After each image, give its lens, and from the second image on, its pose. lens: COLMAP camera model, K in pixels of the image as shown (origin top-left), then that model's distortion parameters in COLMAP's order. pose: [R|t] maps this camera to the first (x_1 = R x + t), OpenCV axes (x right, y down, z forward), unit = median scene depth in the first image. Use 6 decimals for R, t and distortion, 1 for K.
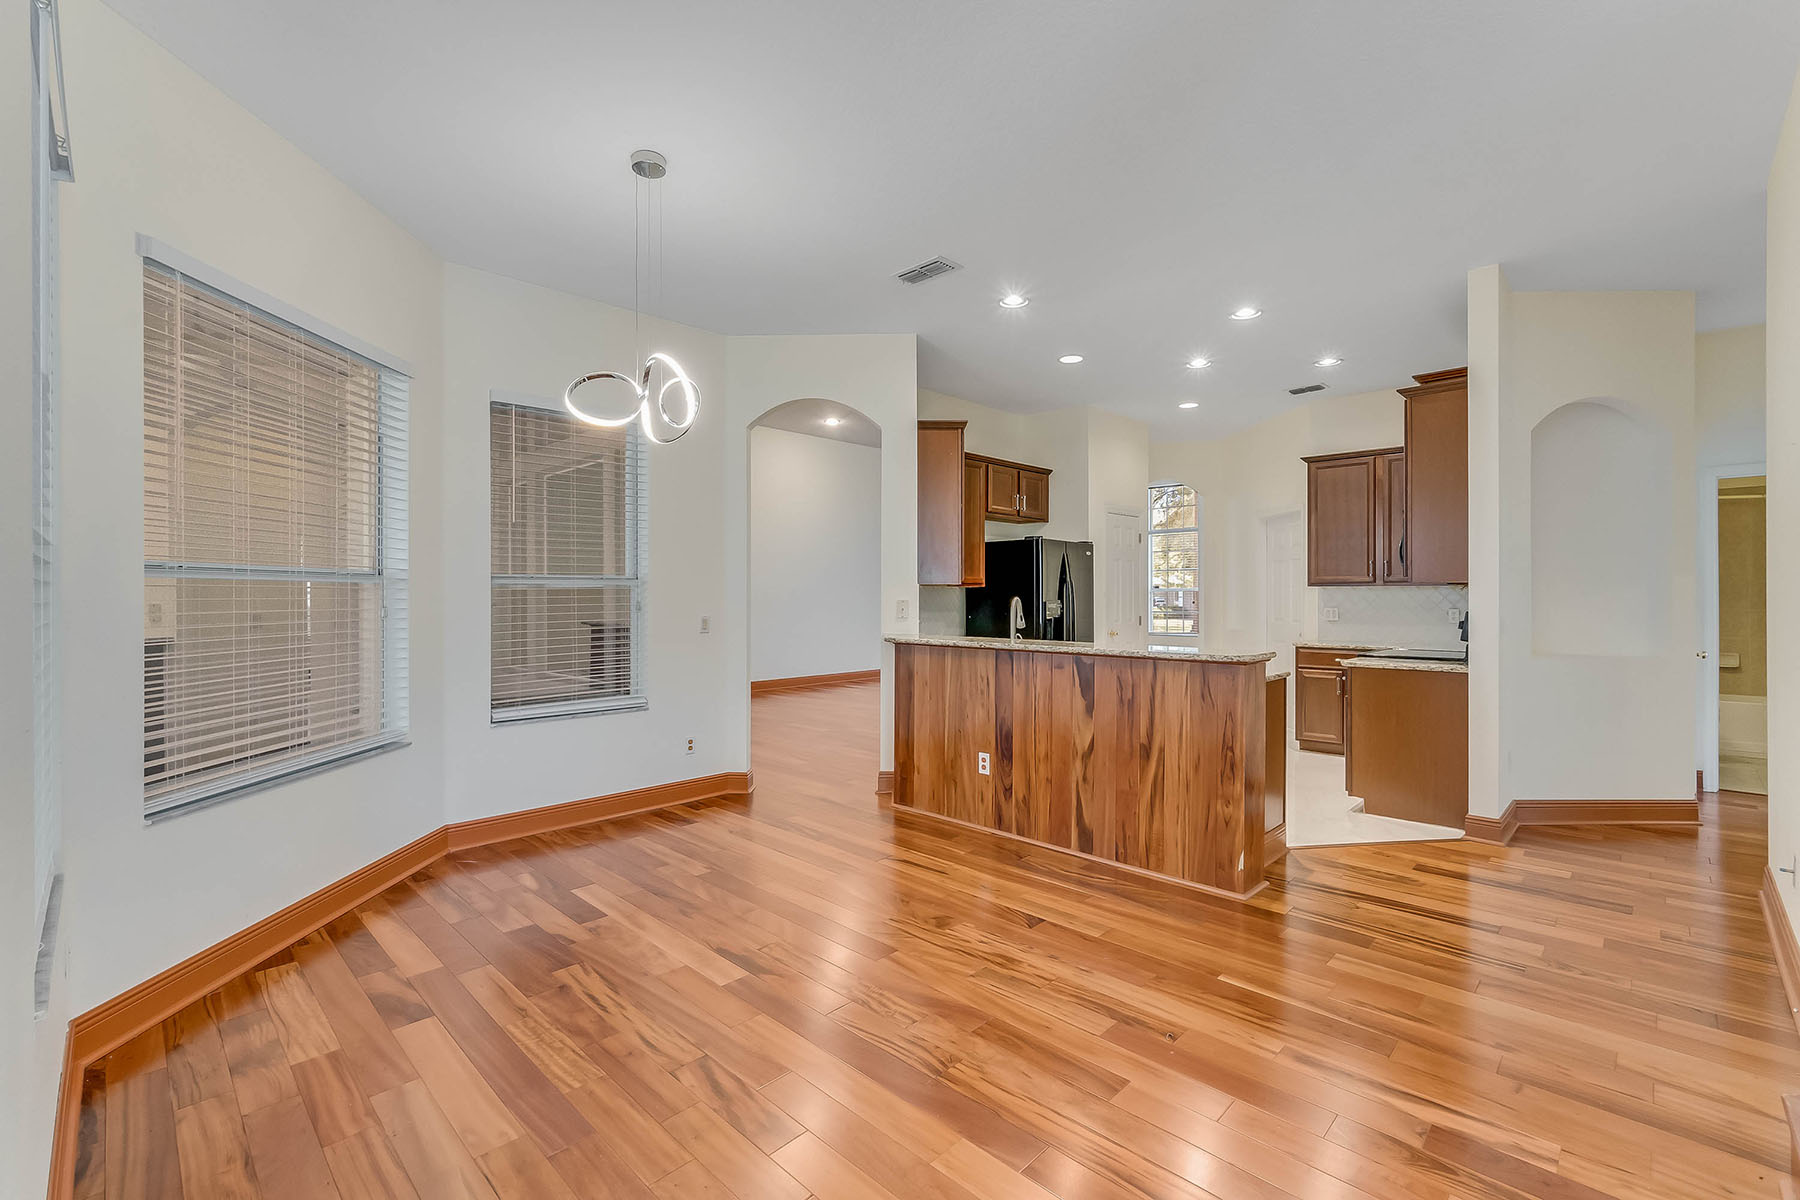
lens RADIAL K [[794.3, 0, 896.1], [0, 794.3, 599.5], [0, 0, 1]] dist [0.004726, -0.000279]
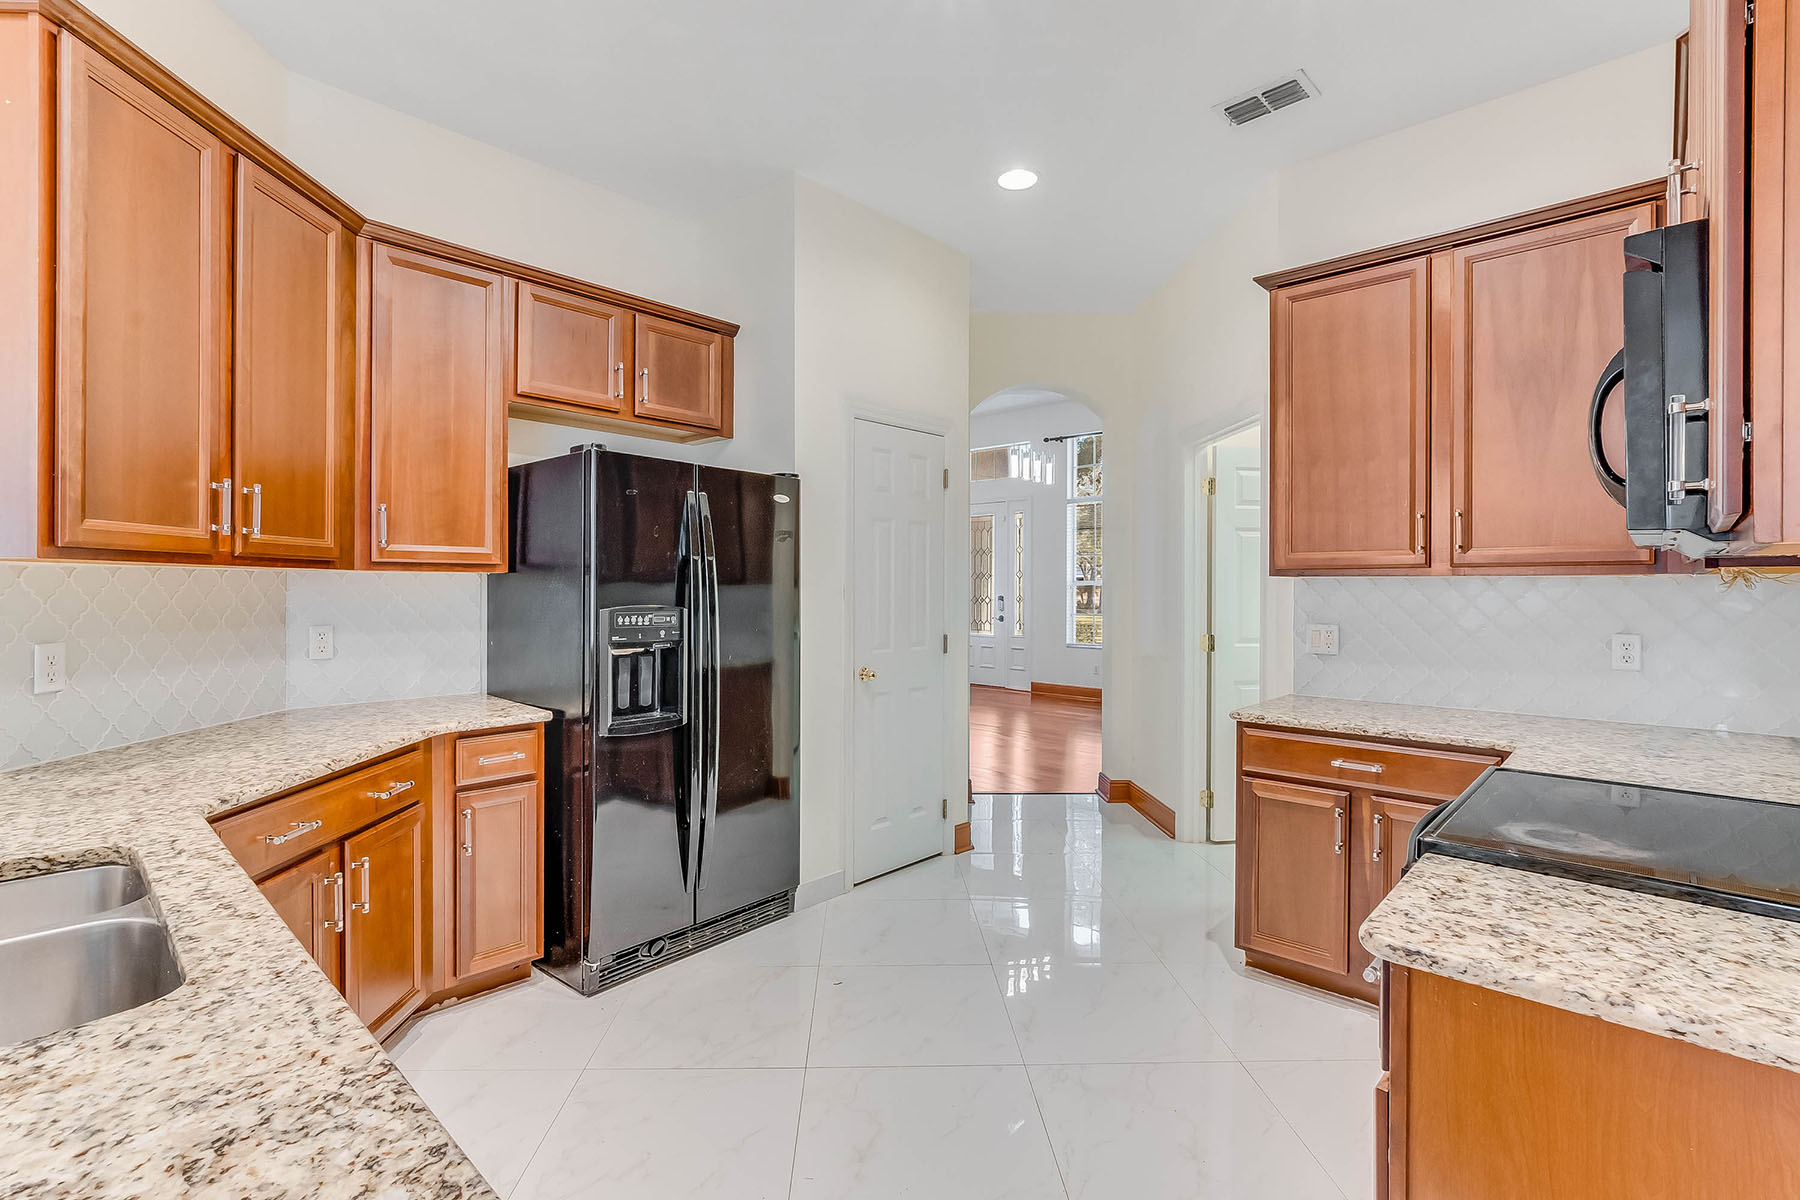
lens RADIAL K [[839.1, 0, 901.5], [0, 839.1, 585.8], [0, 0, 1]] dist [-0.002458, 0.000017]
pose [[0.999418, 0.001746, 0.034055, 0.314838], [-0.001829, 0.999995, 0.002413, -0.012406], [-0.034051, -0.002474, 0.999417, 0.574513]]
